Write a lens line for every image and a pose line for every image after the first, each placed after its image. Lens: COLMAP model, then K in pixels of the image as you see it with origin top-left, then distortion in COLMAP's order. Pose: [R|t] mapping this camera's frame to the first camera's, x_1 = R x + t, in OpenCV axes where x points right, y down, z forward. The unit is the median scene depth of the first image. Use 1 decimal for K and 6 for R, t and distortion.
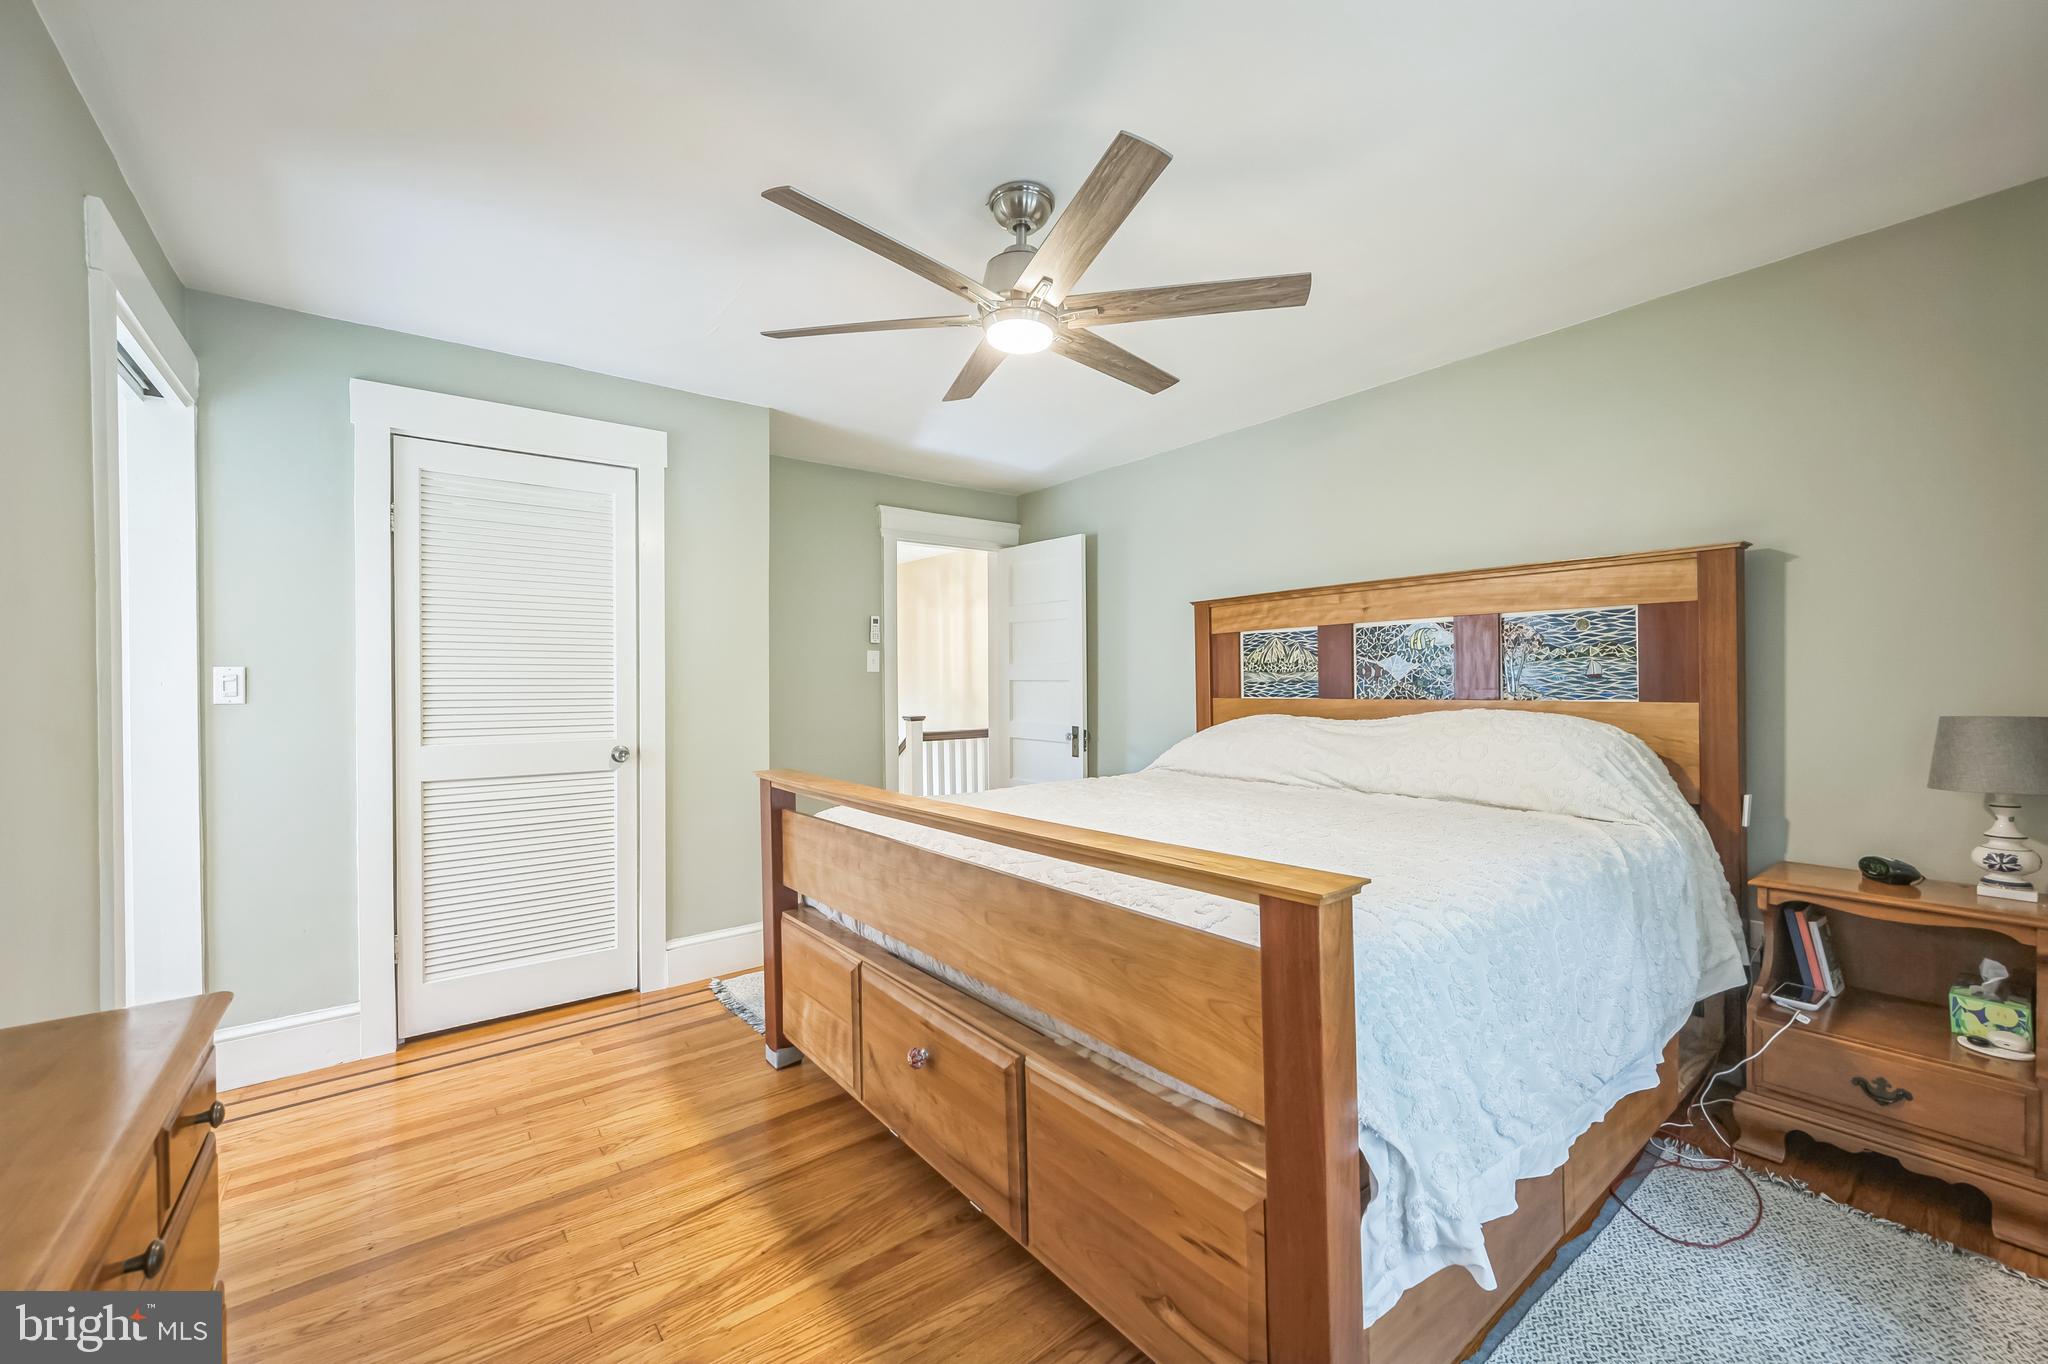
lens RADIAL K [[809.2, 0, 1024.5], [0, 809.2, 689.7], [0, 0, 1]] dist [0.001102, -0.000131]
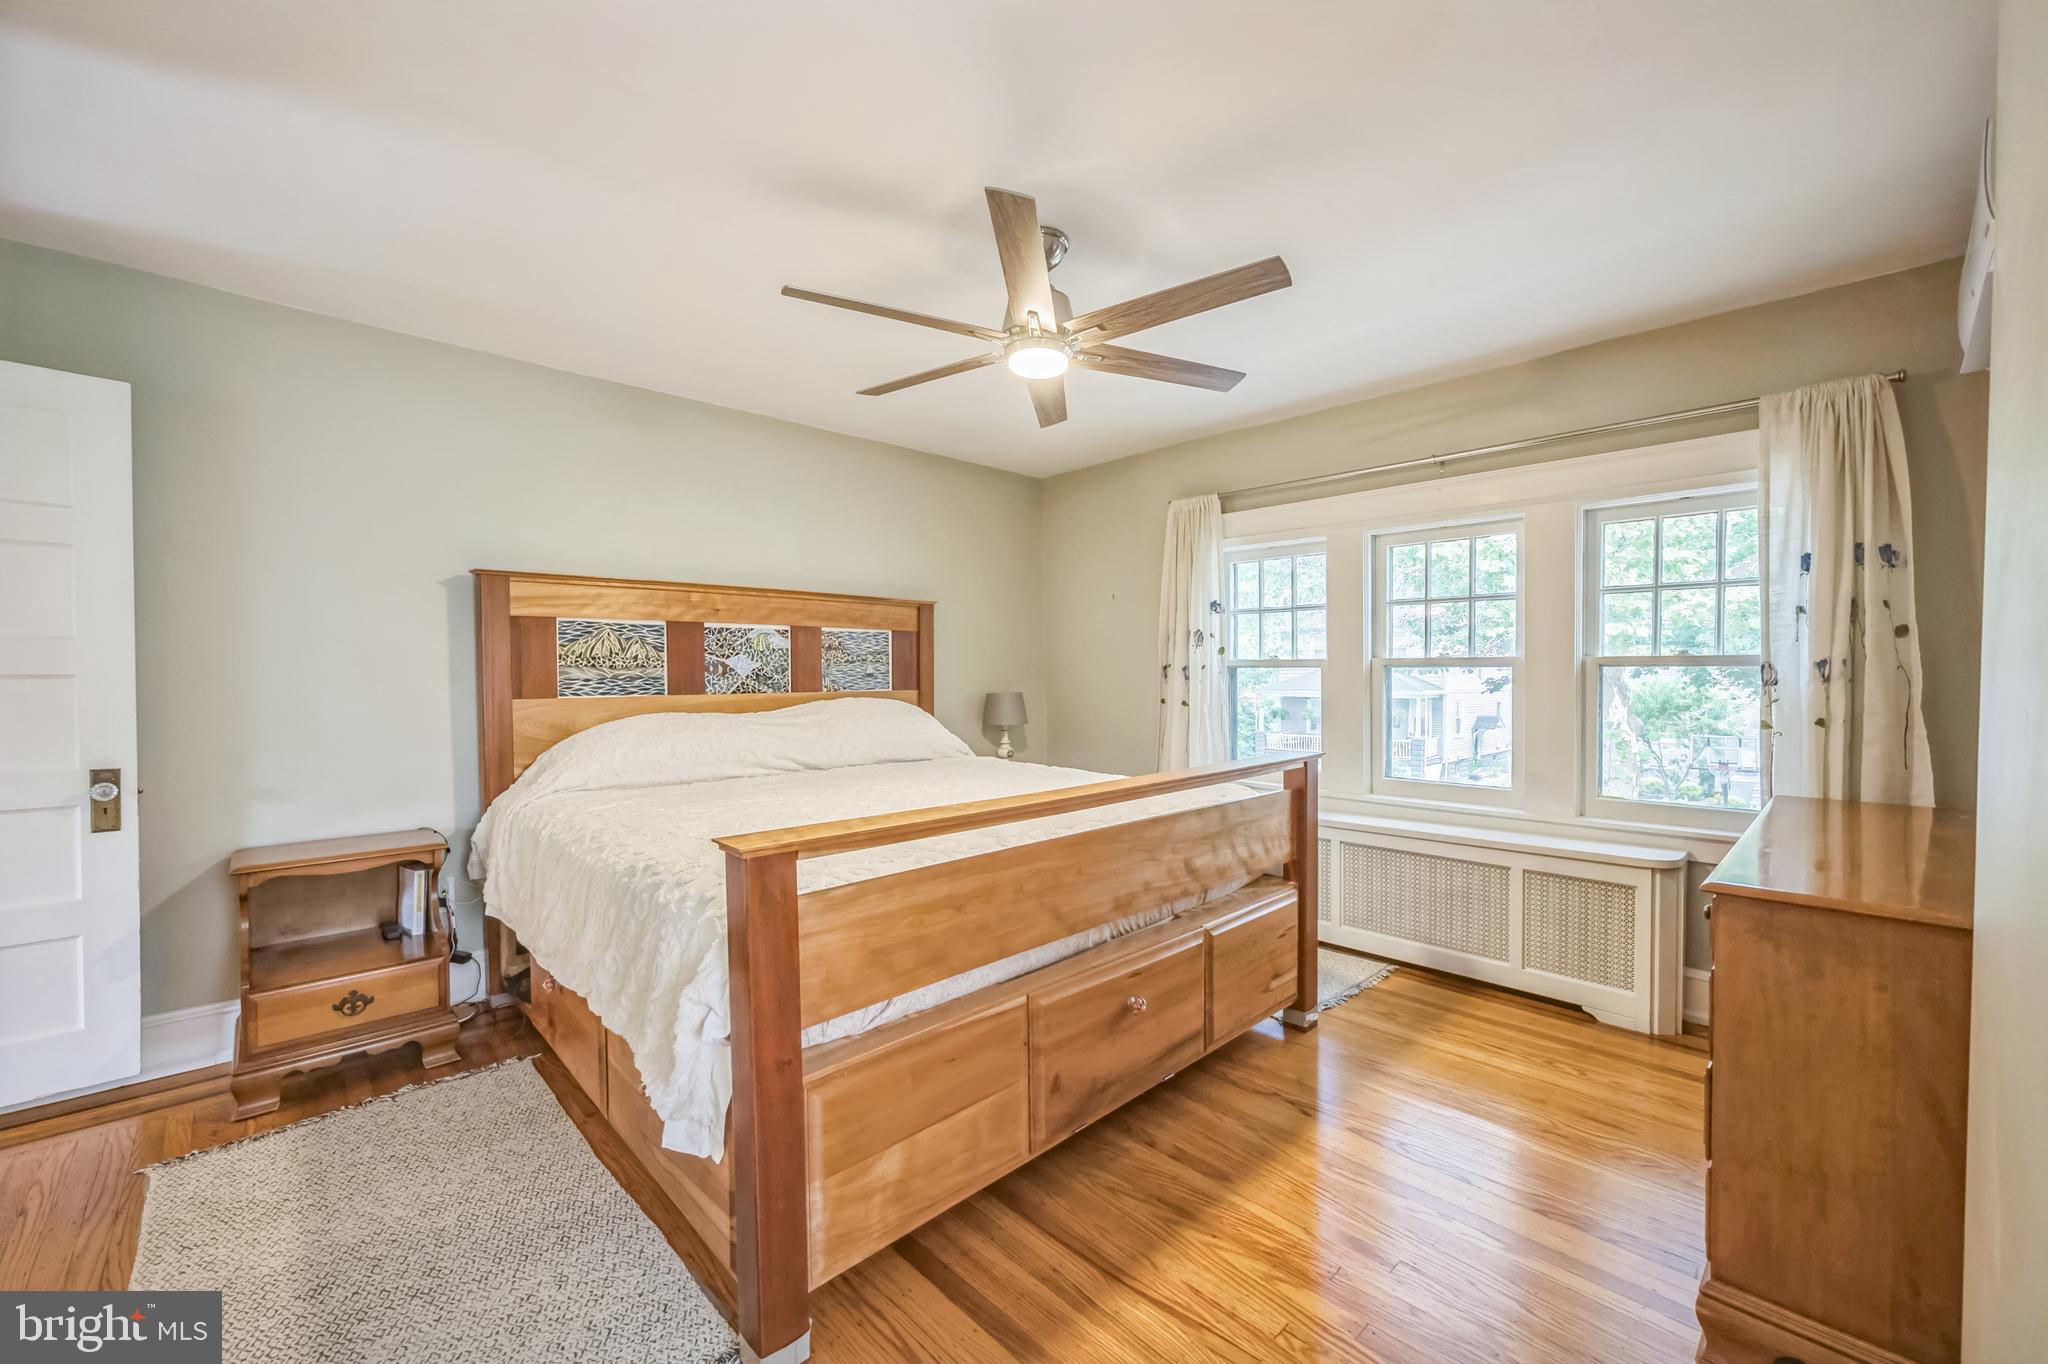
lens RADIAL K [[809.2, 0, 1024.5], [0, 809.2, 689.7], [0, 0, 1]] dist [0.001102, -0.000131]
pose [[-0.104412, -0.010137, 0.994483, -0.707199], [0.014107, 0.999832, 0.011673, -0.001249], [-0.994434, 0.015248, -0.104251, 0.726161]]
